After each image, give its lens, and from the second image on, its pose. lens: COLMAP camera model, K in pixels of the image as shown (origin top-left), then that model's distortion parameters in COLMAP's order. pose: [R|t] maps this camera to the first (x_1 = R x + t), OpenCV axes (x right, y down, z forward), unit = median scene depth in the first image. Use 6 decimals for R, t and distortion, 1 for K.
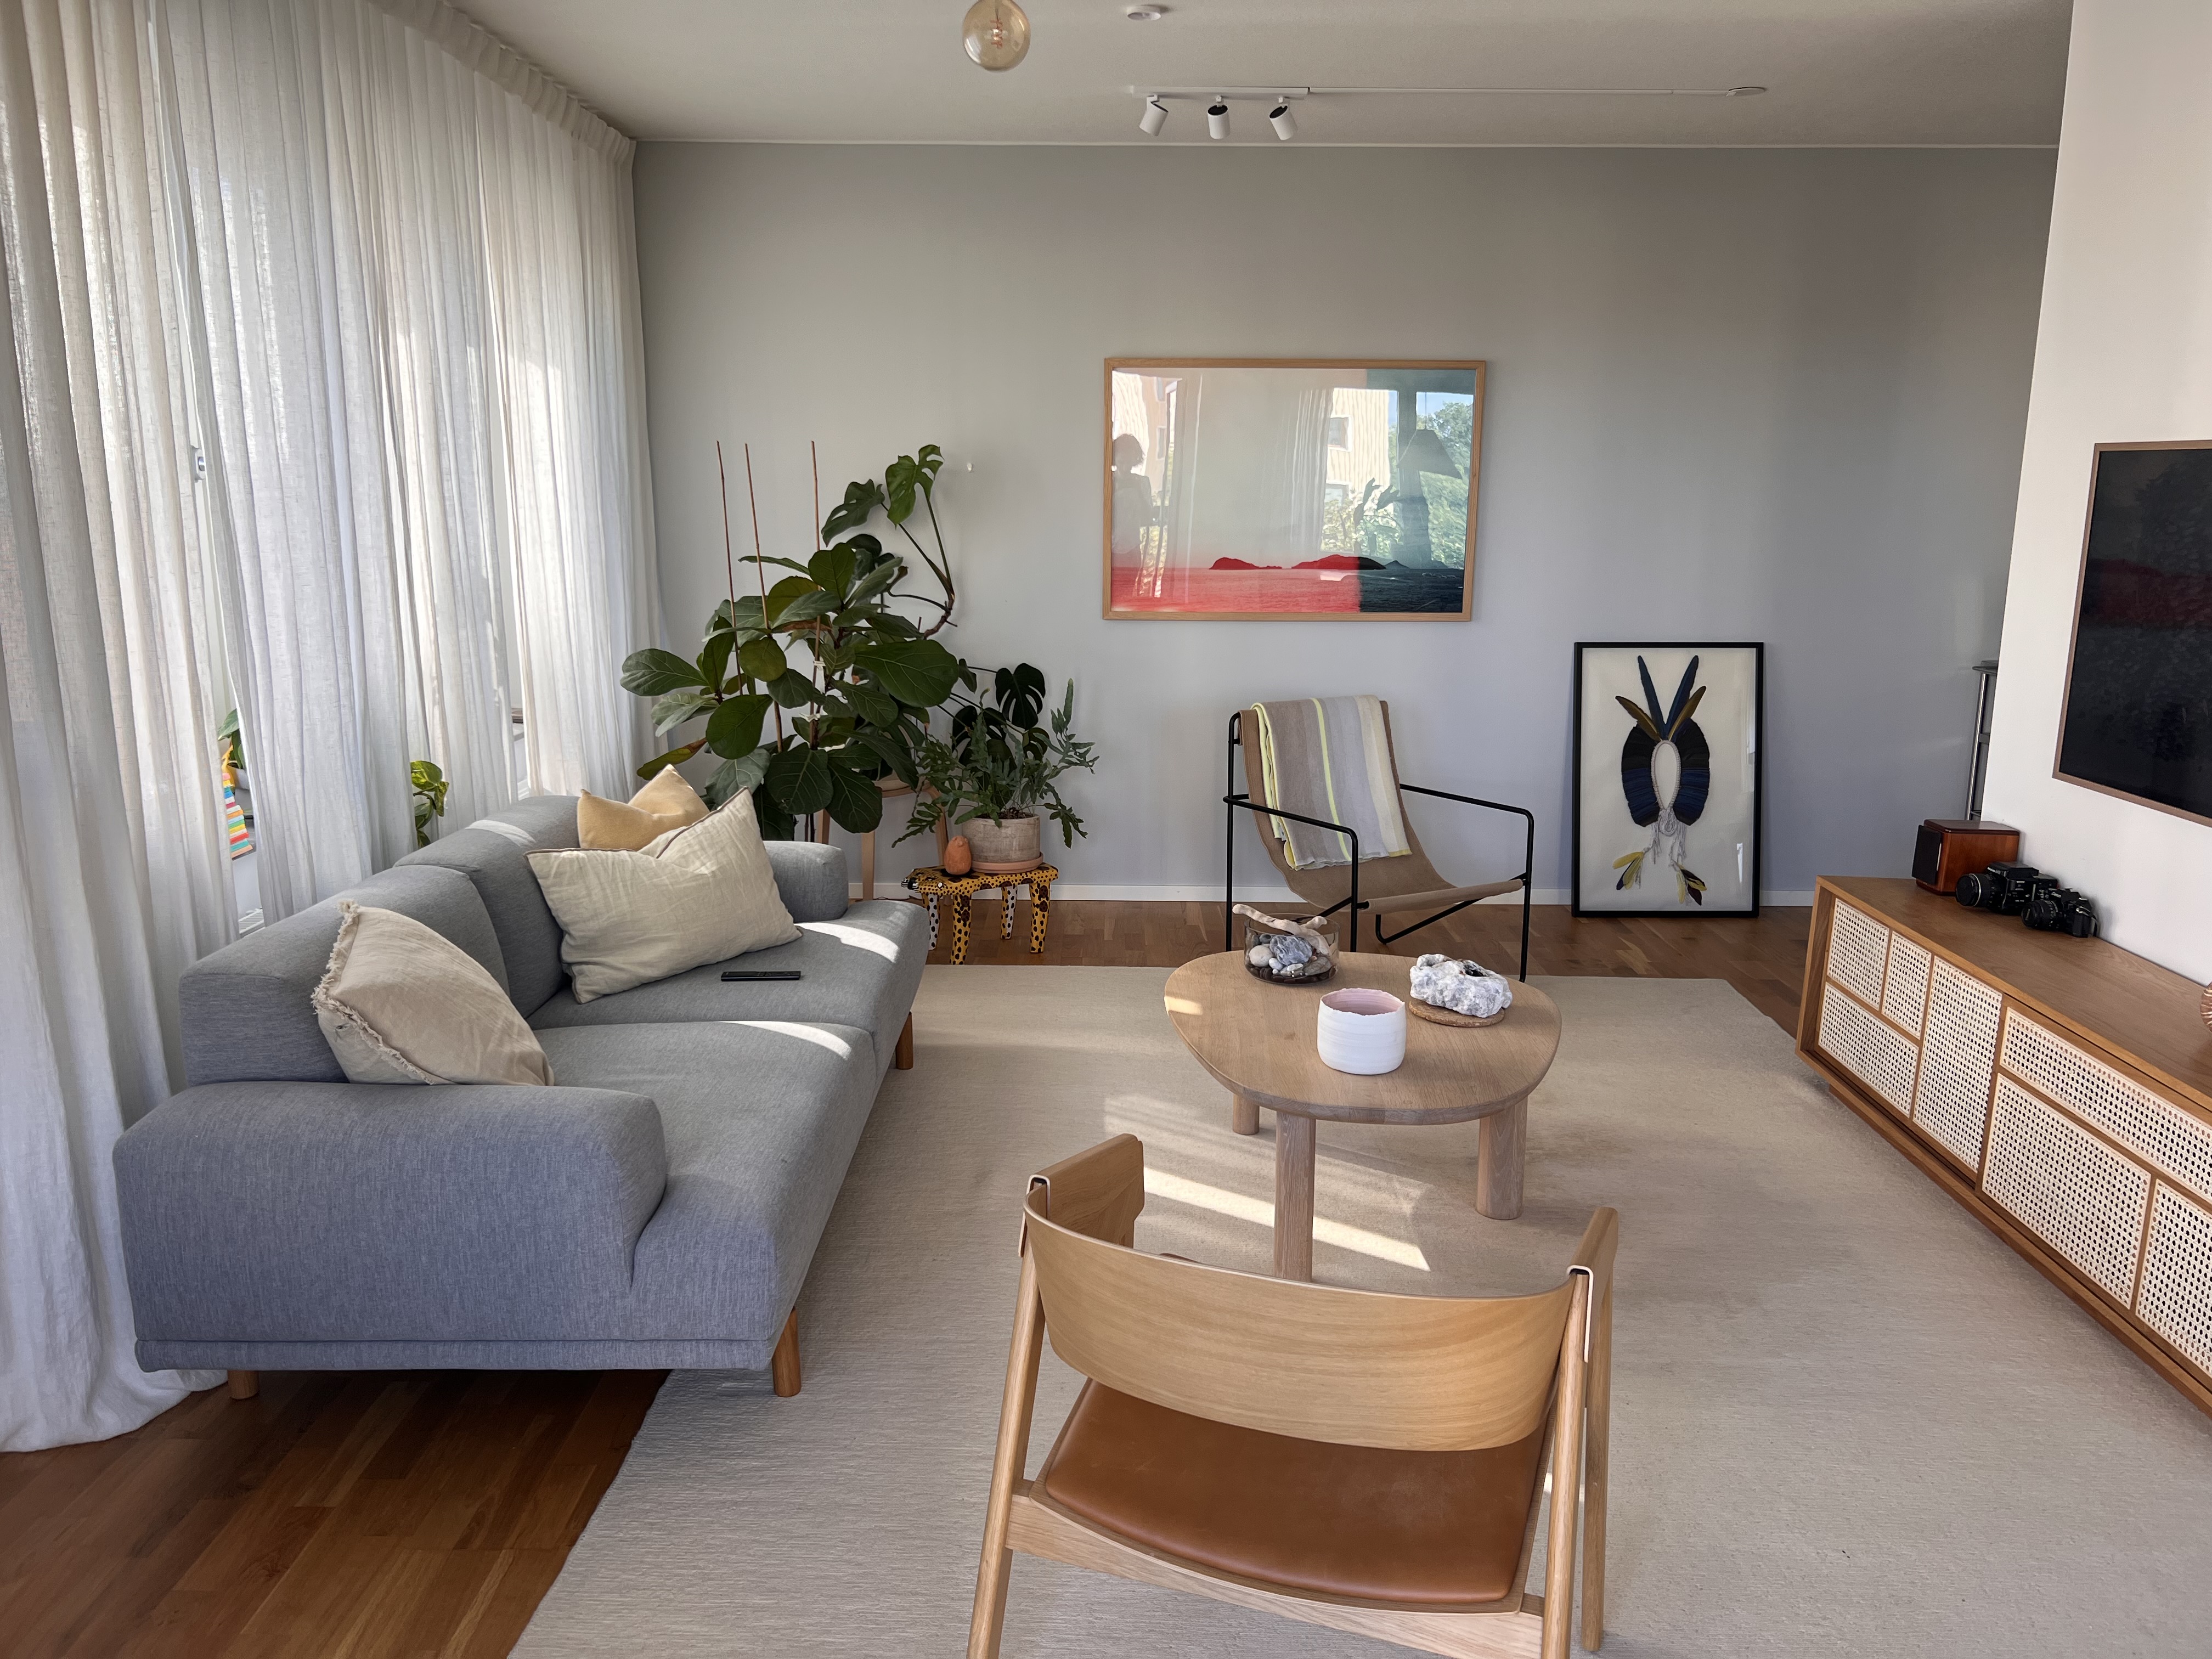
lens RADIAL K [[1641.4, 0, 1106.0], [0, 1641.4, 829.5], [0, 0, 1]] dist [0.001078, -0.002204]
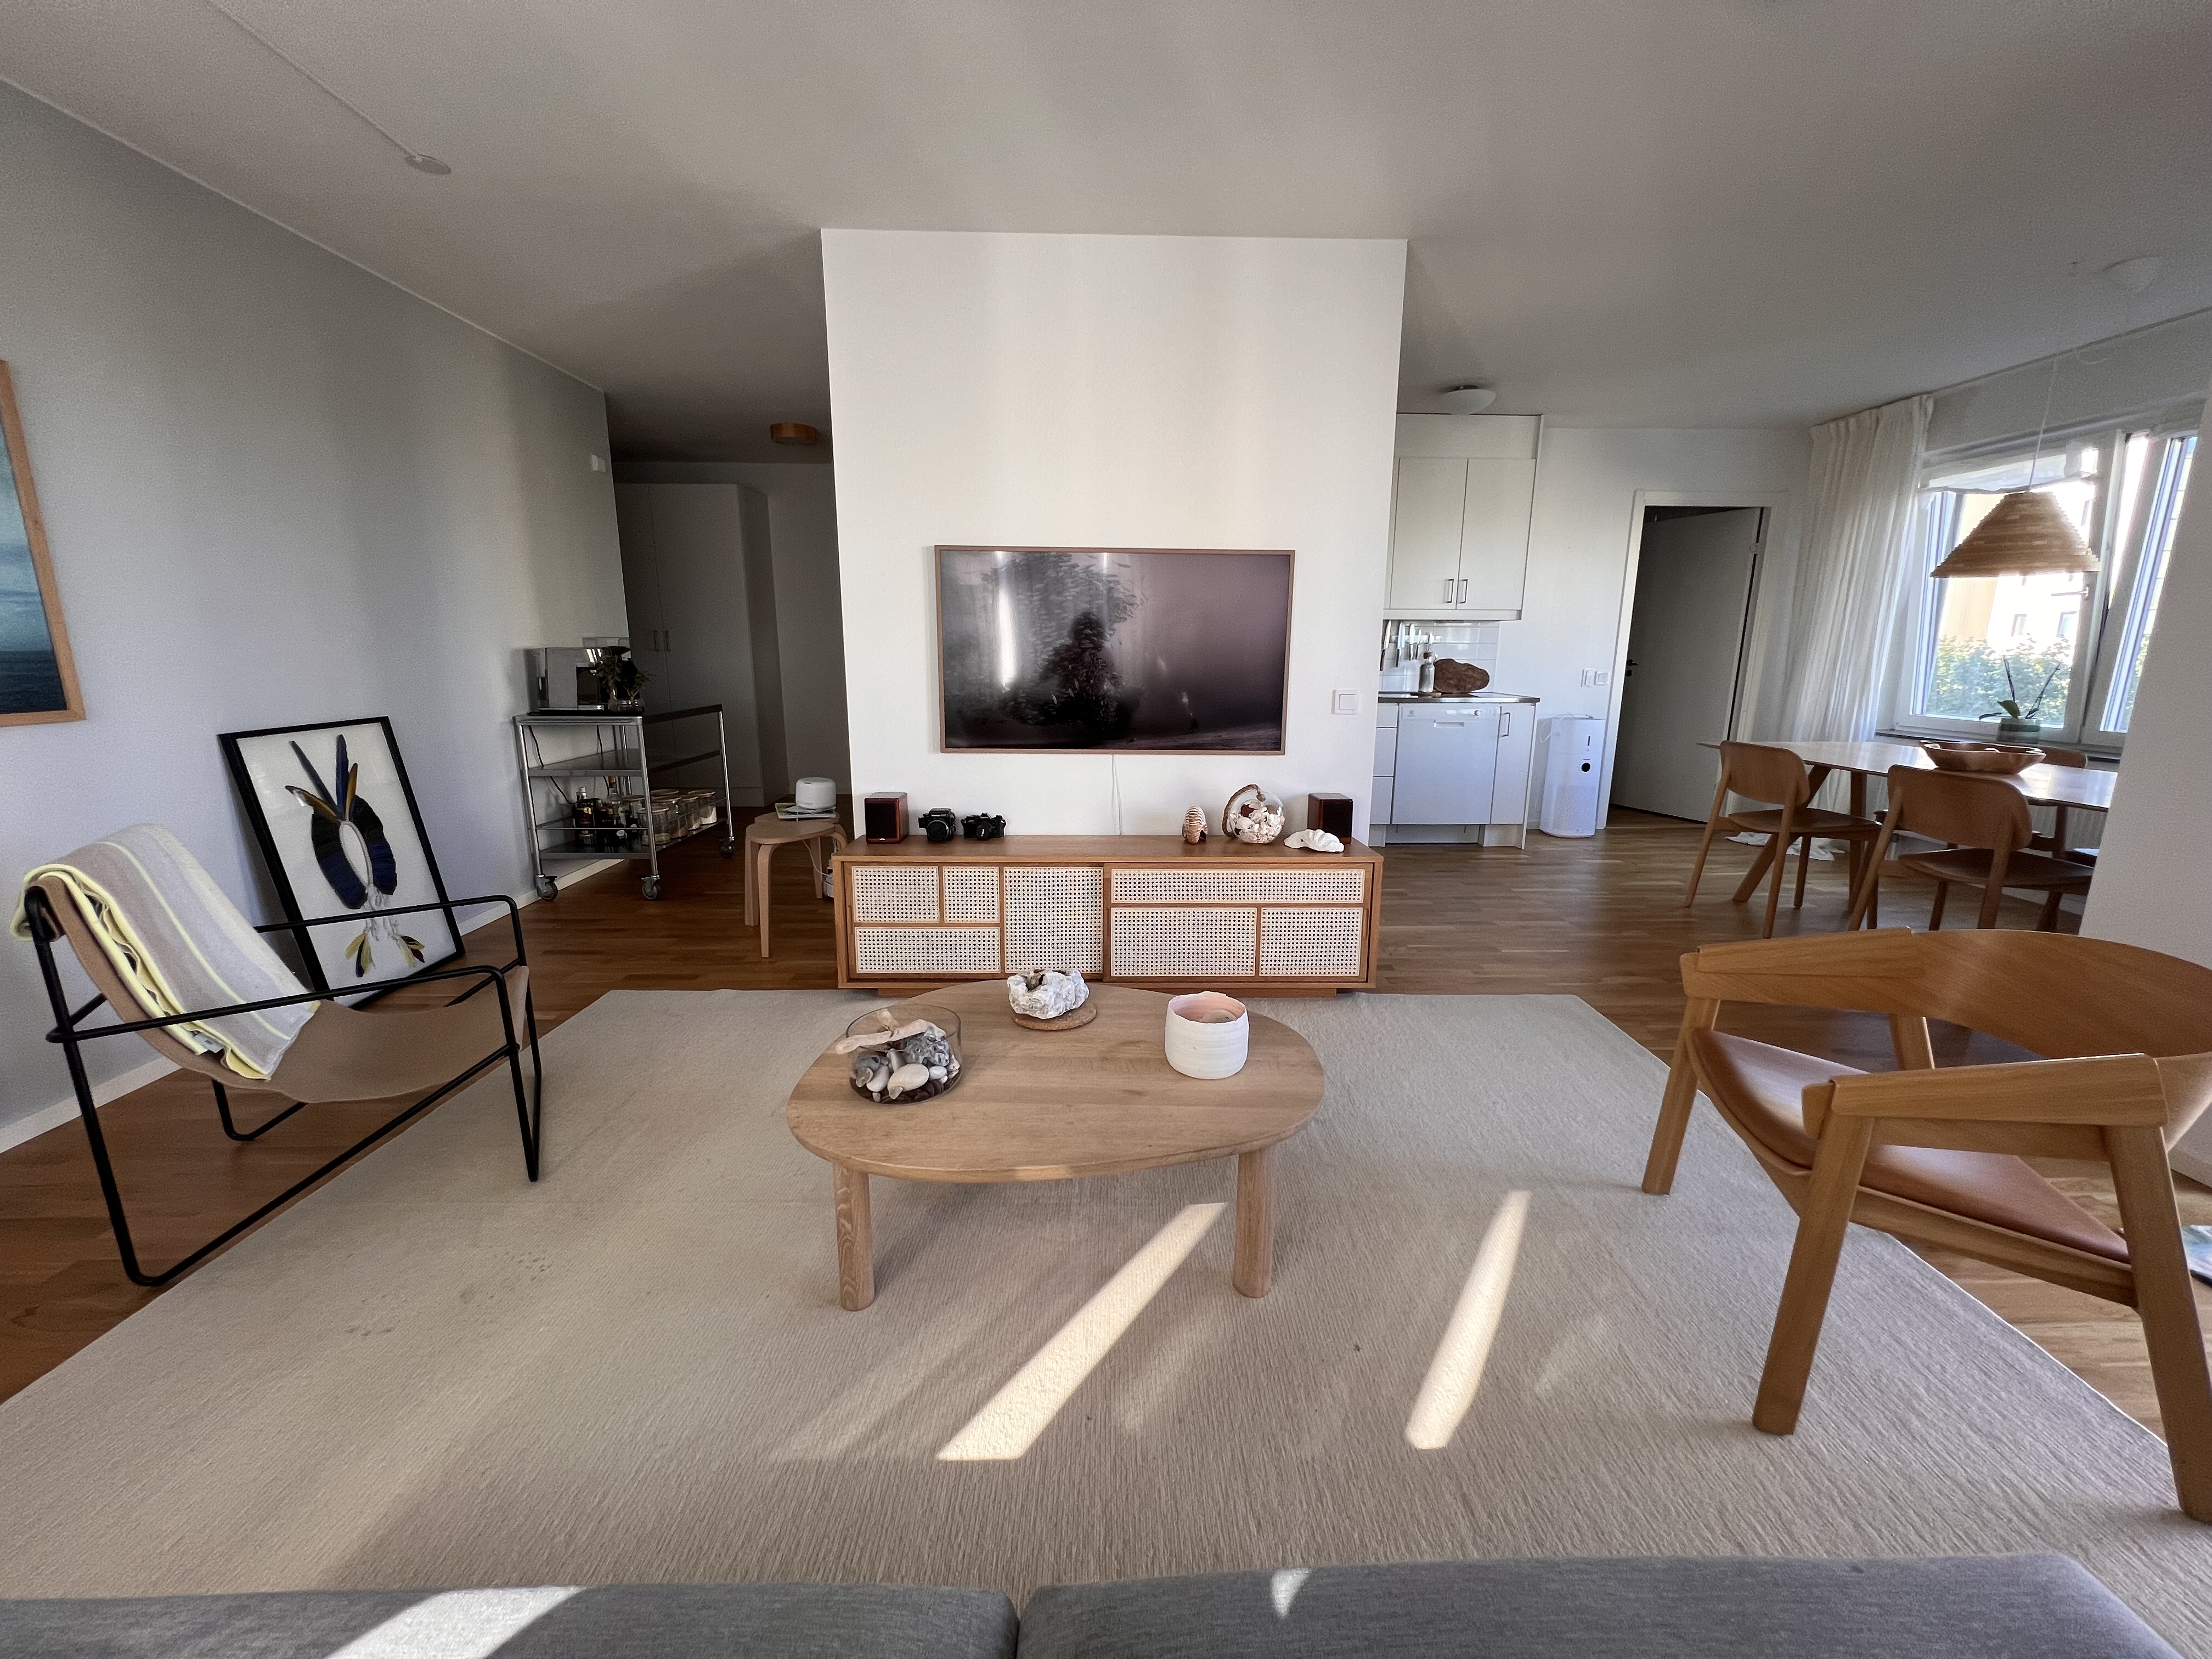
lens RADIAL K [[906.1, 0, 1106.0], [0, 906.1, 829.5], [0, 0, 1]] dist [-0.000517, -0.000071]
pose [[-0.017145, -0.209410, 0.977678, -0.208275], [0.201593, 0.957016, 0.208520, -0.071481], [-0.979319, 0.200668, 0.025808, 0.537018]]
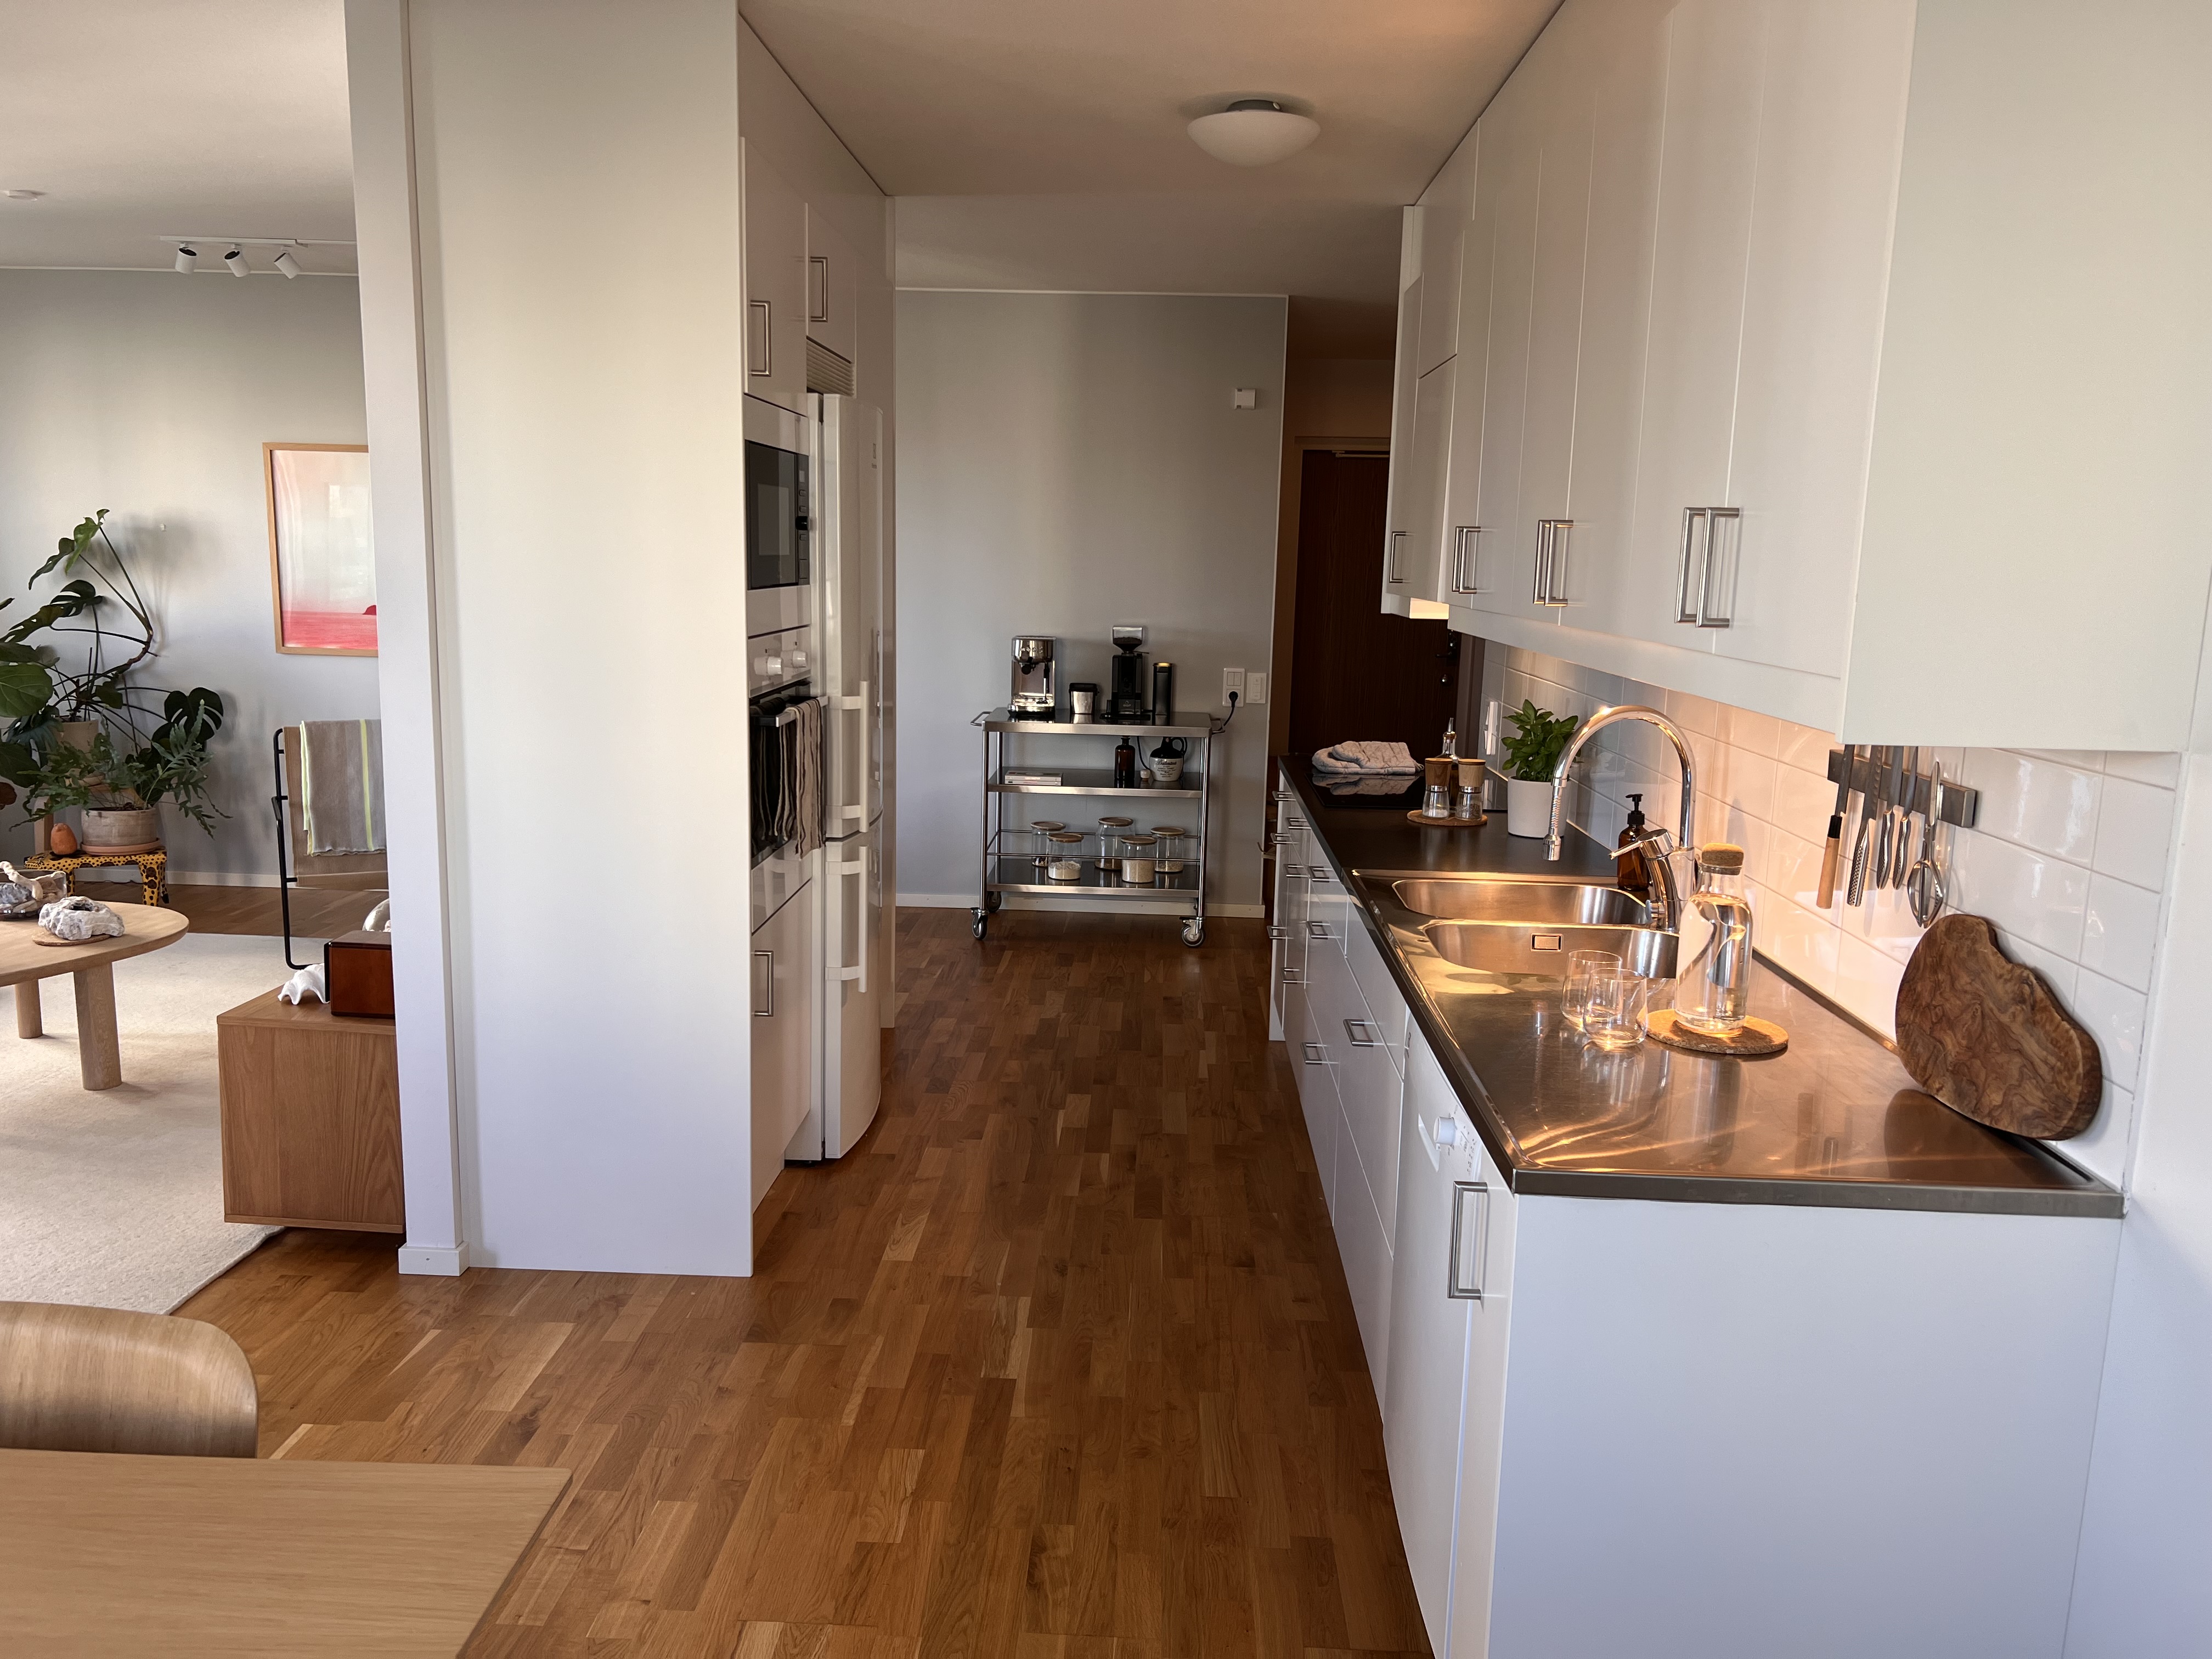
lens RADIAL K [[1641.4, 0, 1106.0], [0, 1641.4, 829.5], [0, 0, 1]] dist [0.001078, -0.002204]
pose [[0.999339, 0.024354, -0.026992, 0.645260], [-0.025359, 0.998974, -0.037514, 0.031061], [0.026051, 0.038173, 0.998931, -0.187294]]
